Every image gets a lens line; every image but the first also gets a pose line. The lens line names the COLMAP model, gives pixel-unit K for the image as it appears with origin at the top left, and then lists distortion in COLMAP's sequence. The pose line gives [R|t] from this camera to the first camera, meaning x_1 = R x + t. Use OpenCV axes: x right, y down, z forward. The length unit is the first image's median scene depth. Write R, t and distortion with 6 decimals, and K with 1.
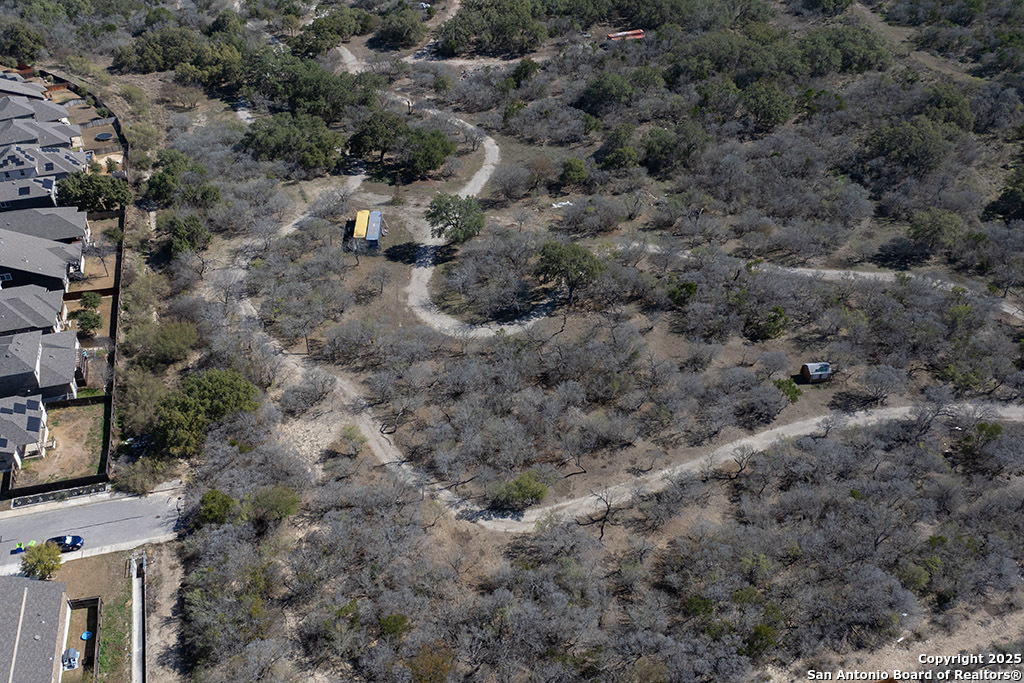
lens RADIAL K [[900.6, 0, 508.0], [0, 900.6, 341.4], [0, 0, 1]] dist [-0.019388, -0.005286]
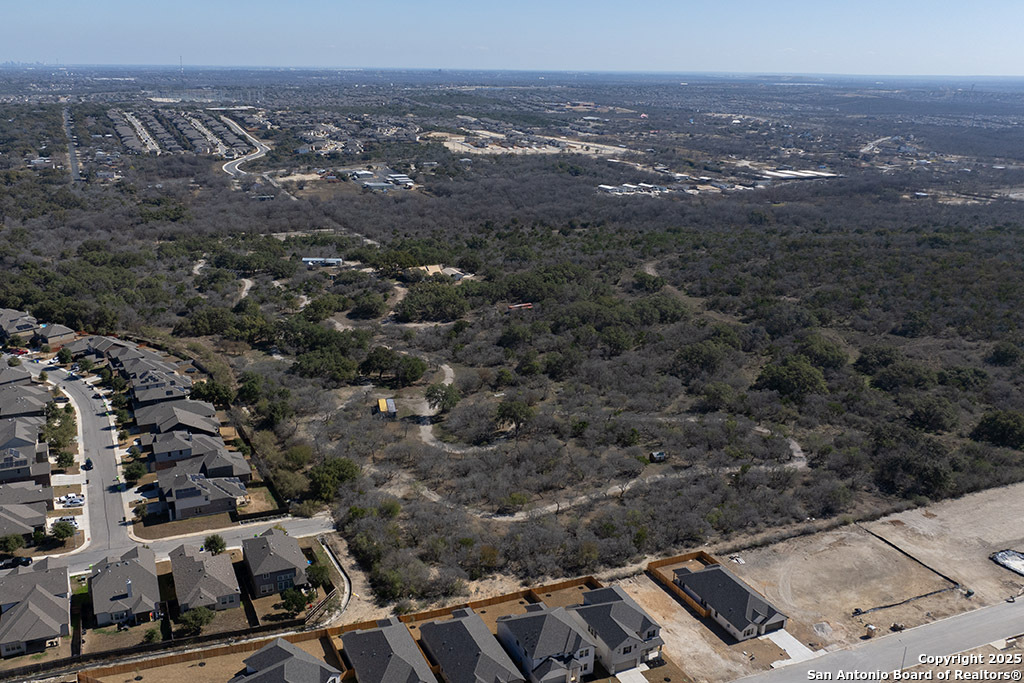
lens RADIAL K [[903.3, 0, 468.7], [0, 903.3, 339.8], [0, 0, 1]] dist [-0.013199, -0.015749]
pose [[0.993687, -0.025244, 0.109308, -0.162408], [0.059728, 0.943824, -0.325007, 0.265490], [-0.094963, 0.329484, 0.939373, -0.531197]]
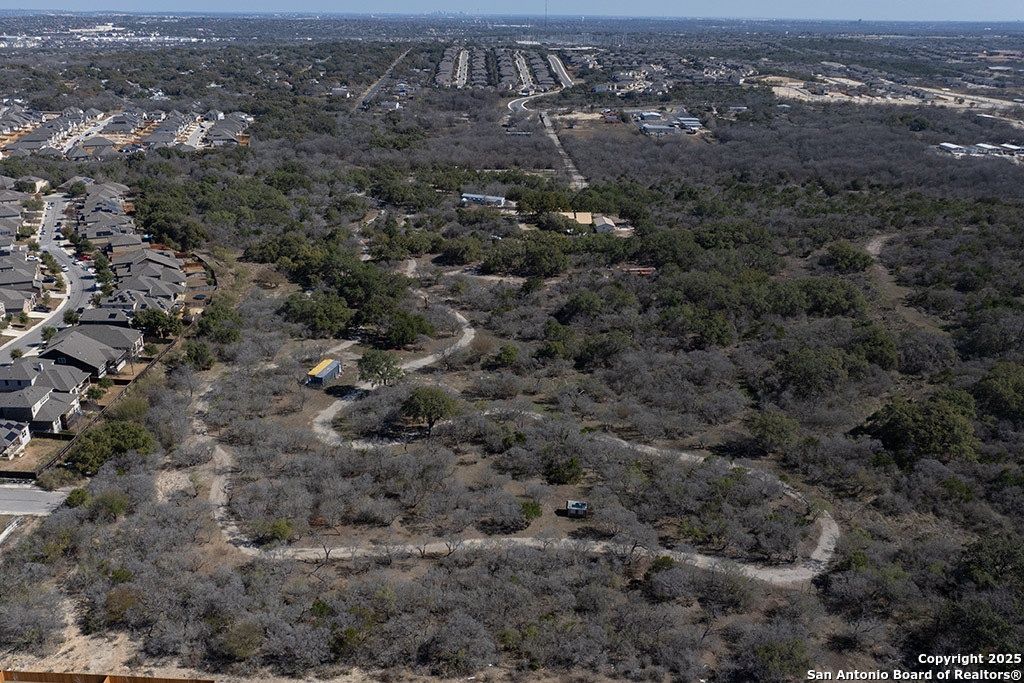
lens RADIAL K [[903.3, 0, 468.7], [0, 903.3, 339.8], [0, 0, 1]] dist [-0.013199, -0.015749]
pose [[0.946235, 0.112345, -0.303344, 0.375745], [-0.193401, 0.948172, -0.252123, 0.103491], [0.259297, 0.297235, 0.918921, -0.129650]]
